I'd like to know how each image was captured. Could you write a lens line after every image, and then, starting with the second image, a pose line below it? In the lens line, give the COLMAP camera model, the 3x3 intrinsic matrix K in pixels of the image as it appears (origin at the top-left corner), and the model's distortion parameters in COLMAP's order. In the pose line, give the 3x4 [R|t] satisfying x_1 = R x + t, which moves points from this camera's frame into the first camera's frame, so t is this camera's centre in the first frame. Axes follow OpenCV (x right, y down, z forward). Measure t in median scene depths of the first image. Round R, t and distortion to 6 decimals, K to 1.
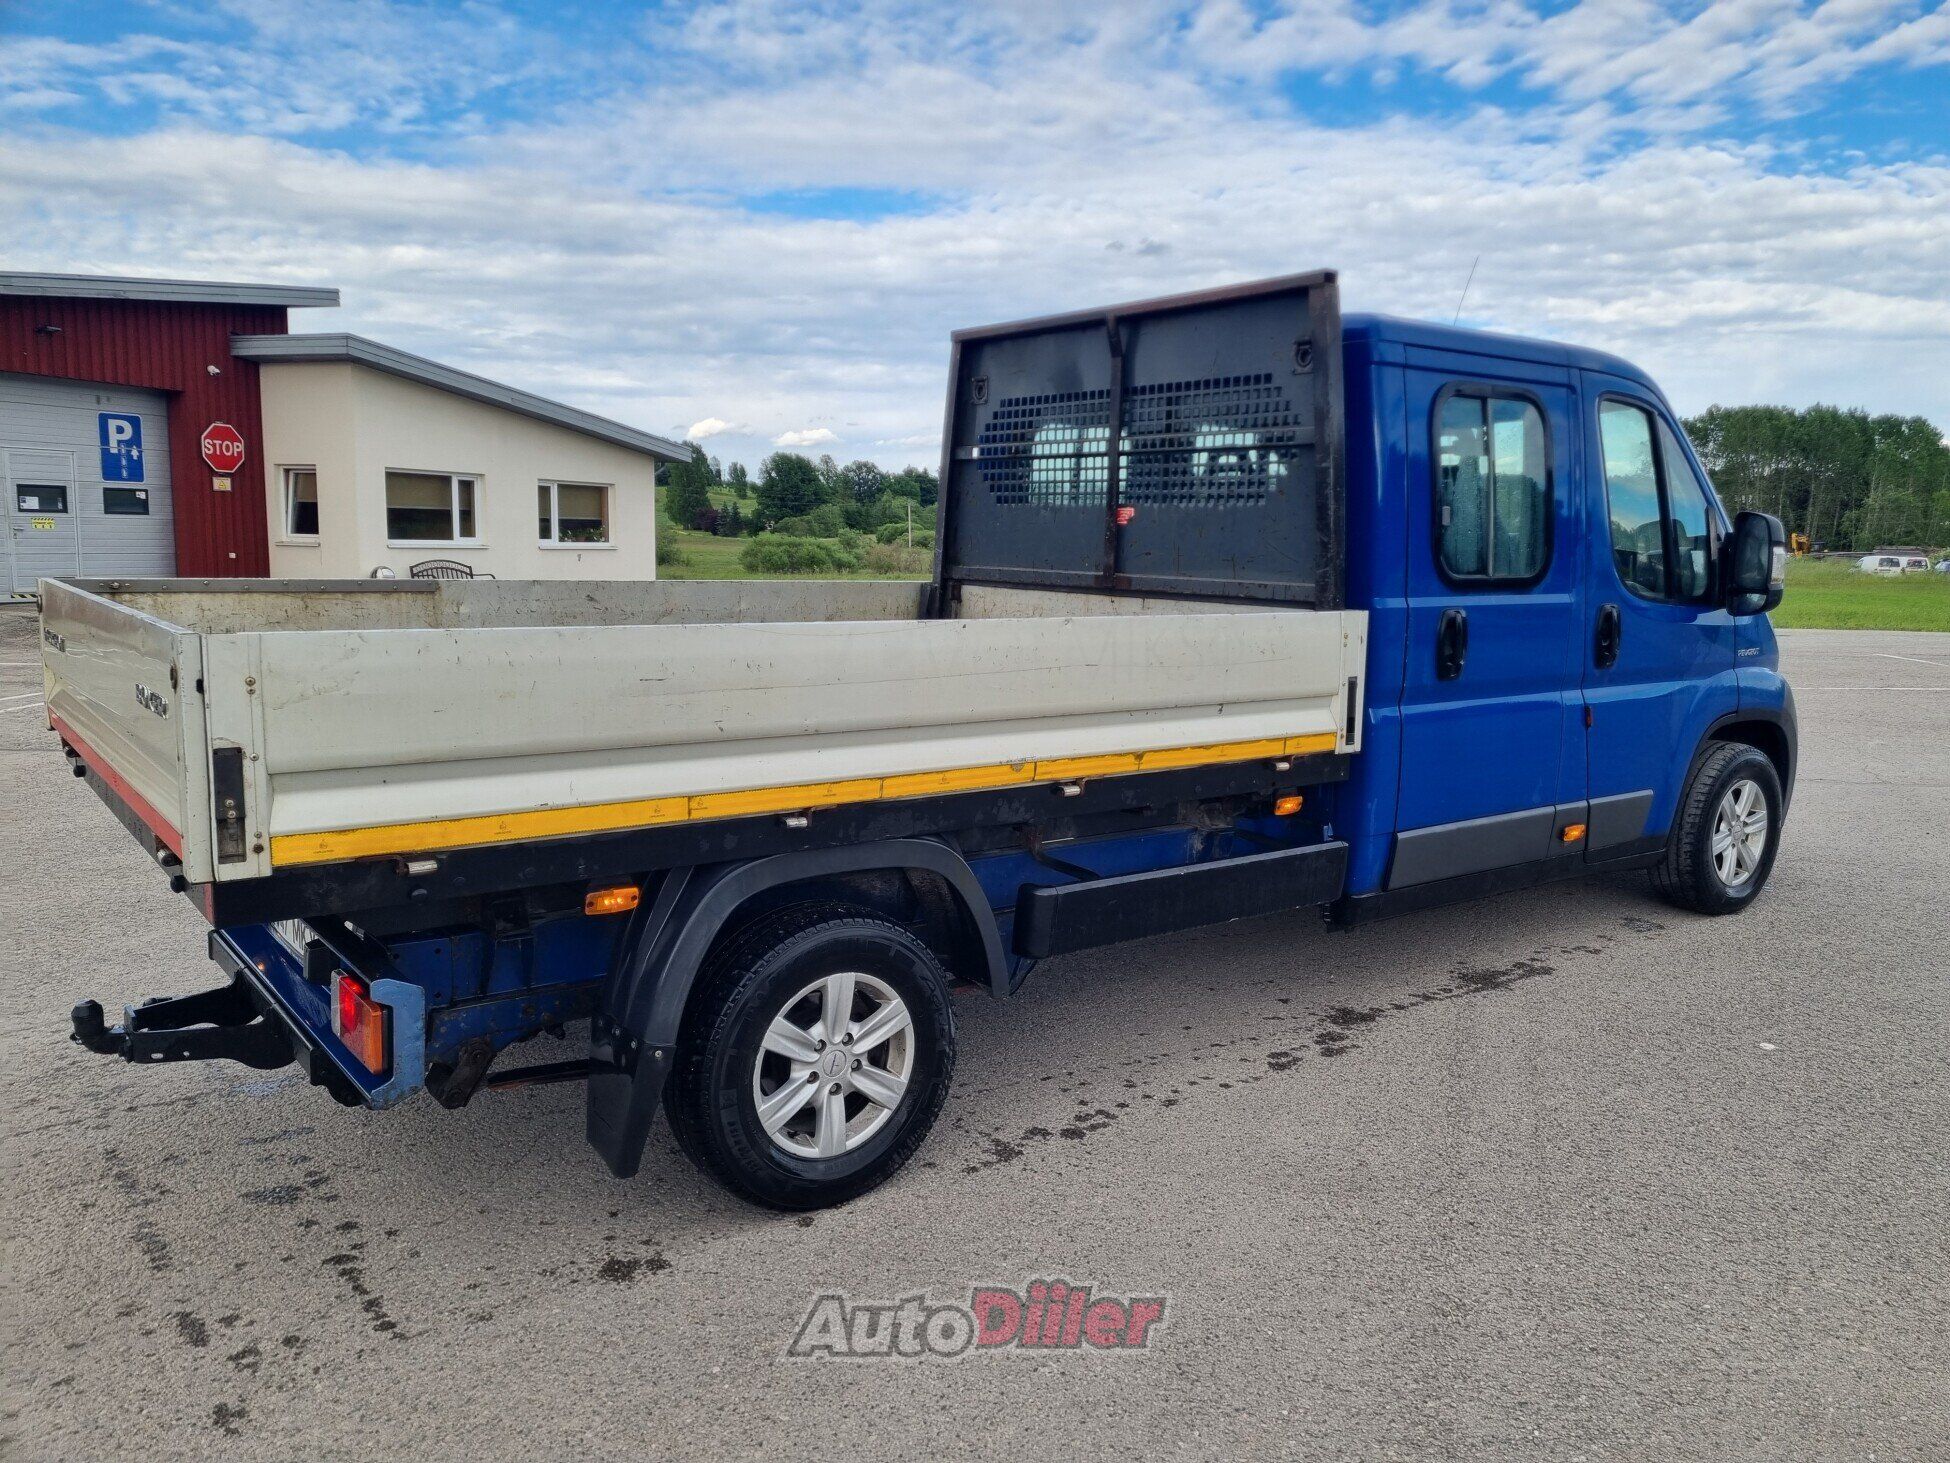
lens RADIAL K [[1439.7, 0, 1010.4], [0, 1439.7, 727.4], [0, 0, 1]] dist [0.066906, -0.052079]
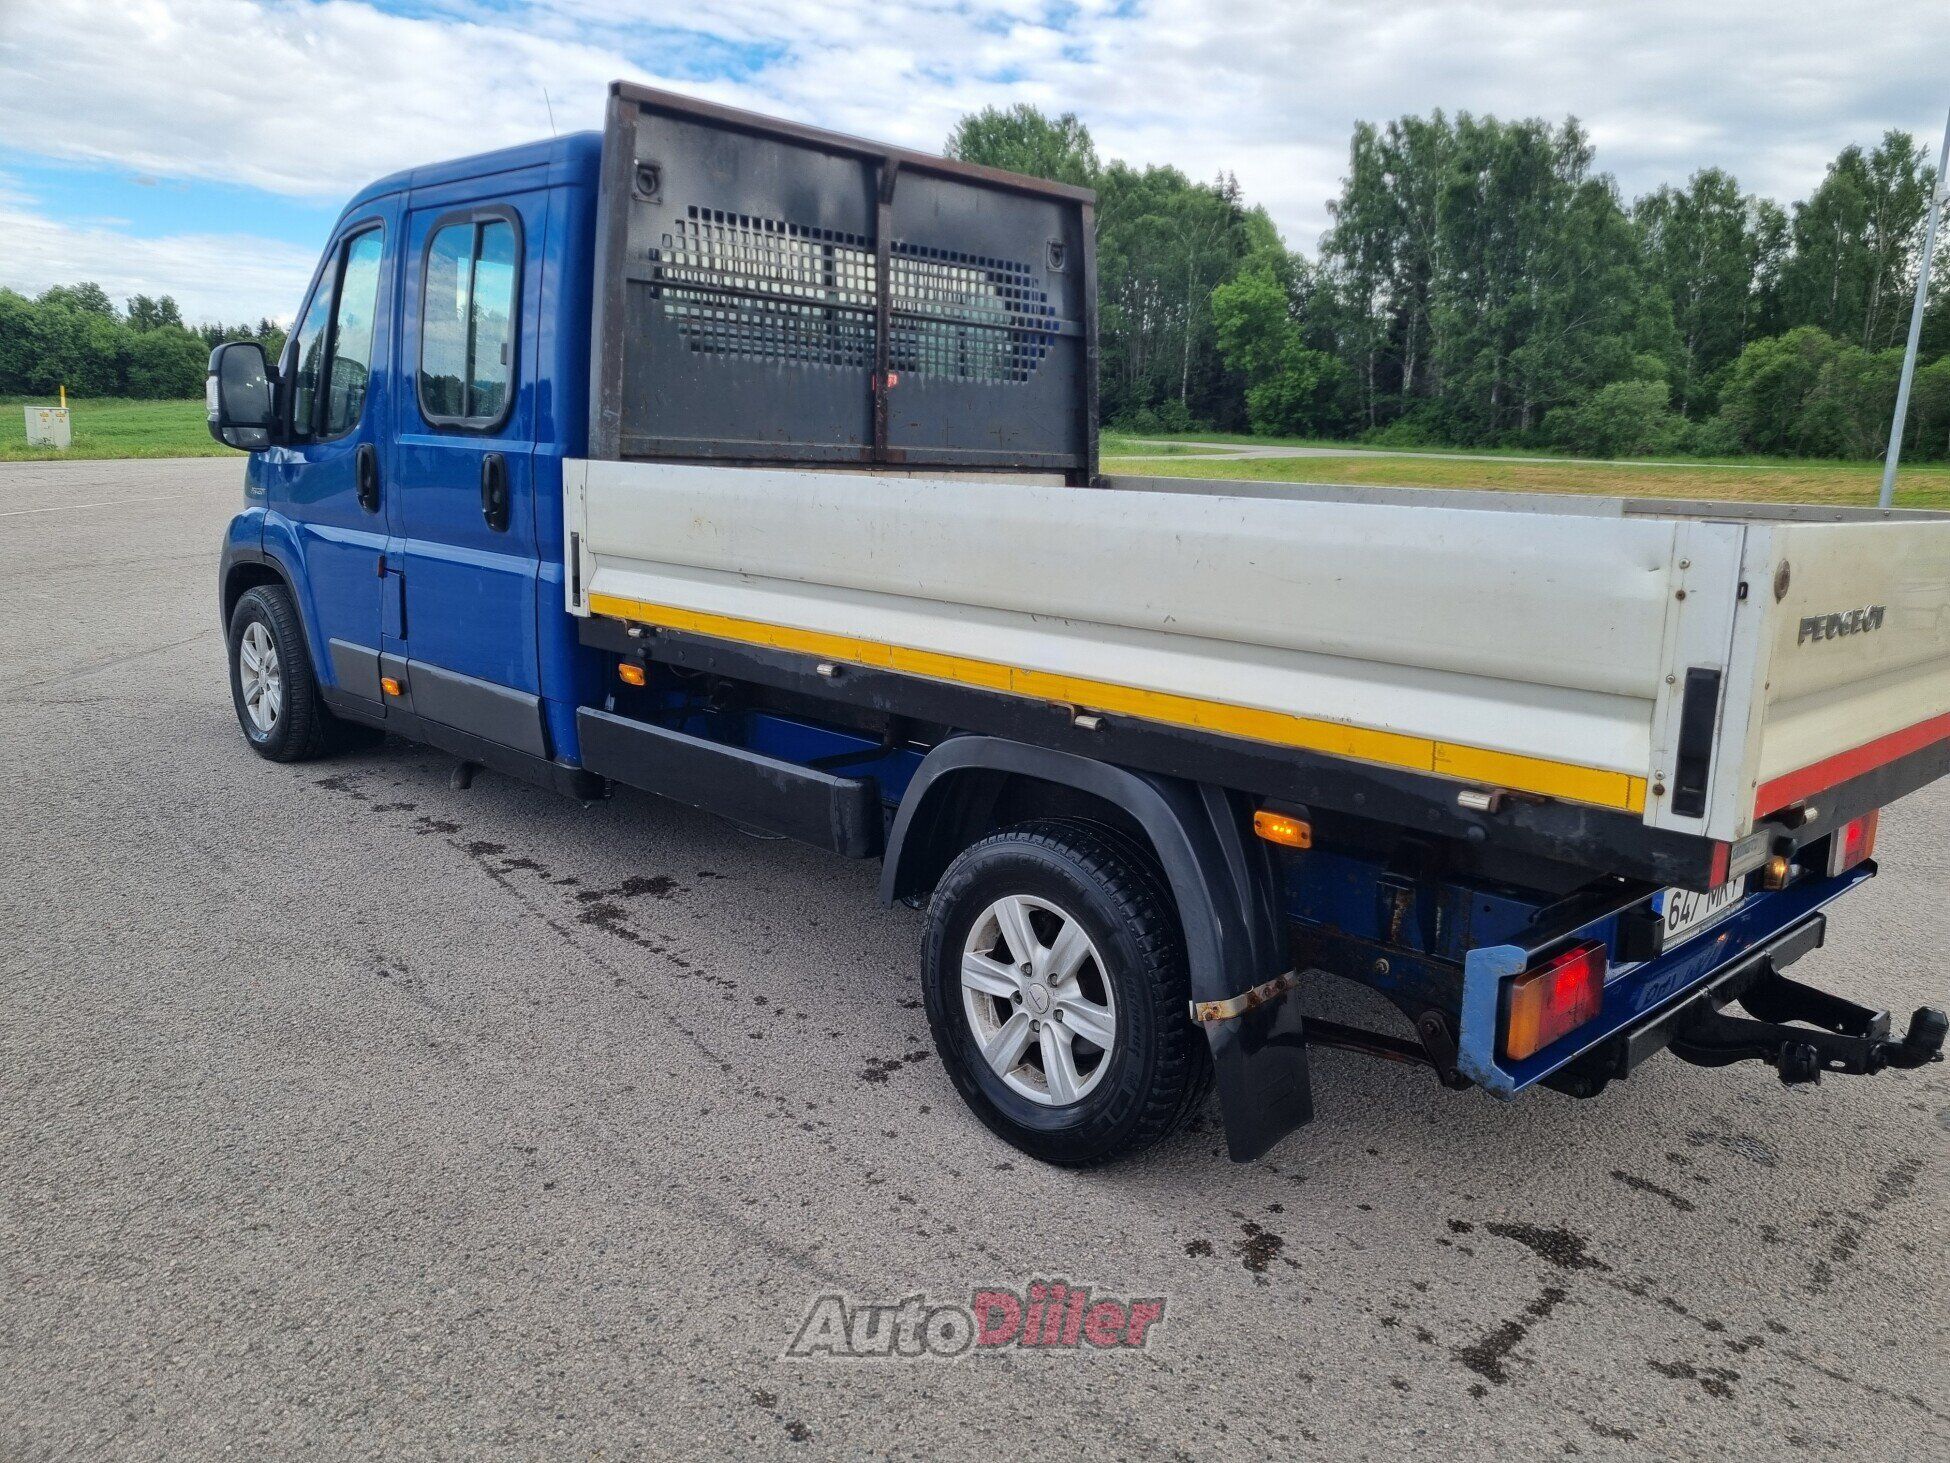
lens RADIAL K [[1439.7, 0, 1010.4], [0, 1439.7, 727.4], [0, 0, 1]] dist [0.066906, -0.052079]
pose [[-0.131664, -0.212809, 0.968182, -0.900610], [0.090399, 0.970038, 0.225511, -0.137297], [-0.987164, 0.117214, -0.108482, 1.074369]]
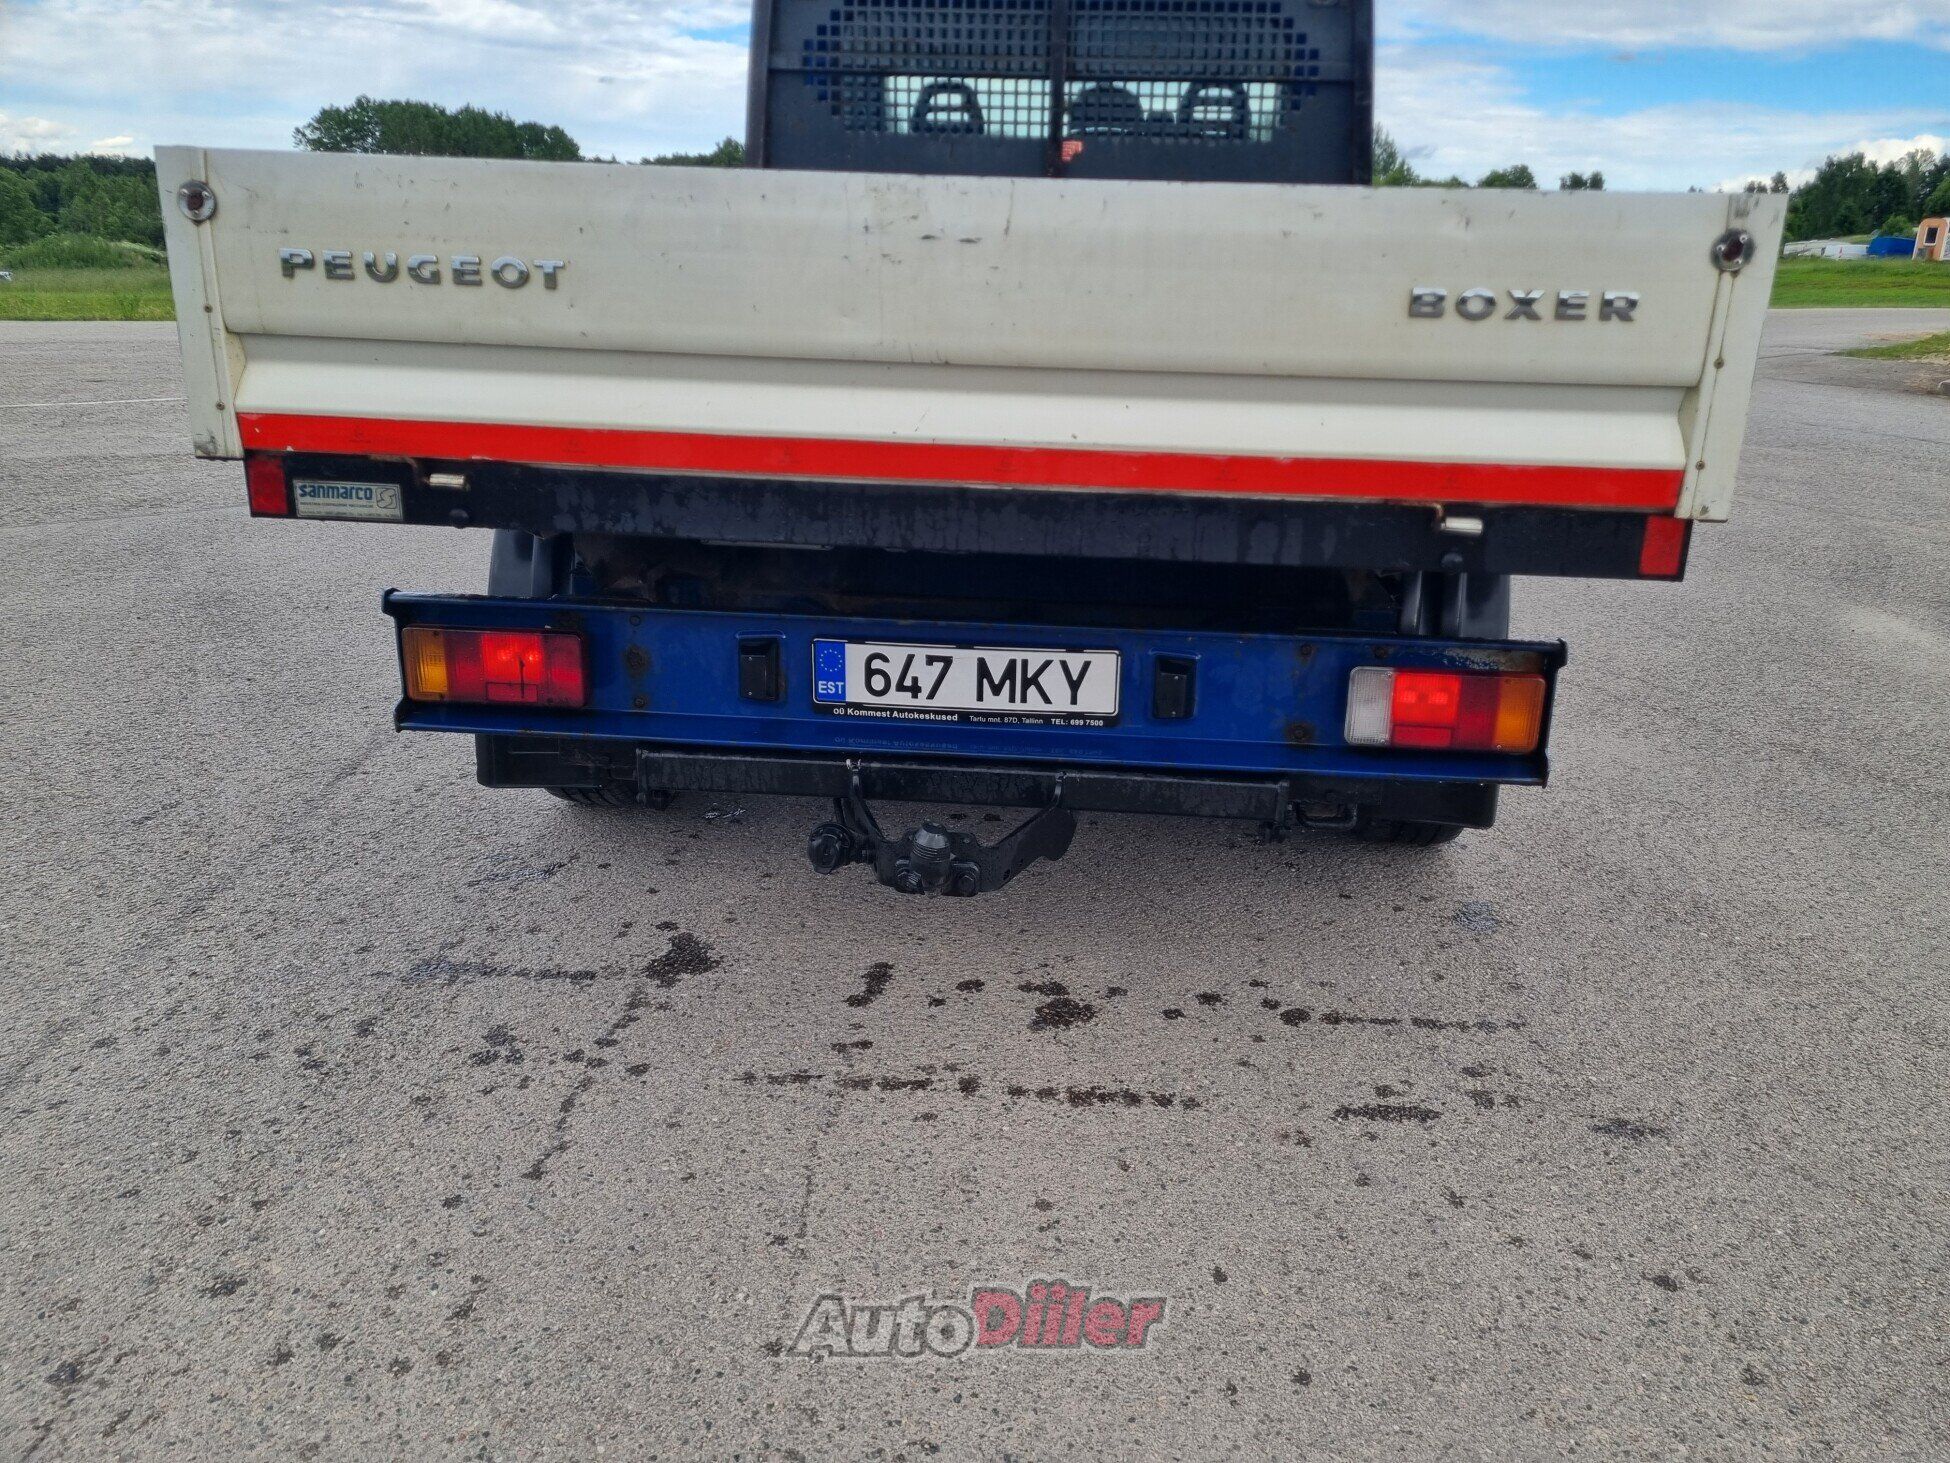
lens RADIAL K [[1431.5, 0, 1013.5], [0, 1431.5, 729.5], [0, 0, 1]] dist [0.086494, -0.044590]
pose [[0.672809, -0.224376, 0.704970, -0.710094], [0.085313, 0.970073, 0.227332, 0.000542], [-0.734881, -0.092808, 0.671816, 0.367769]]
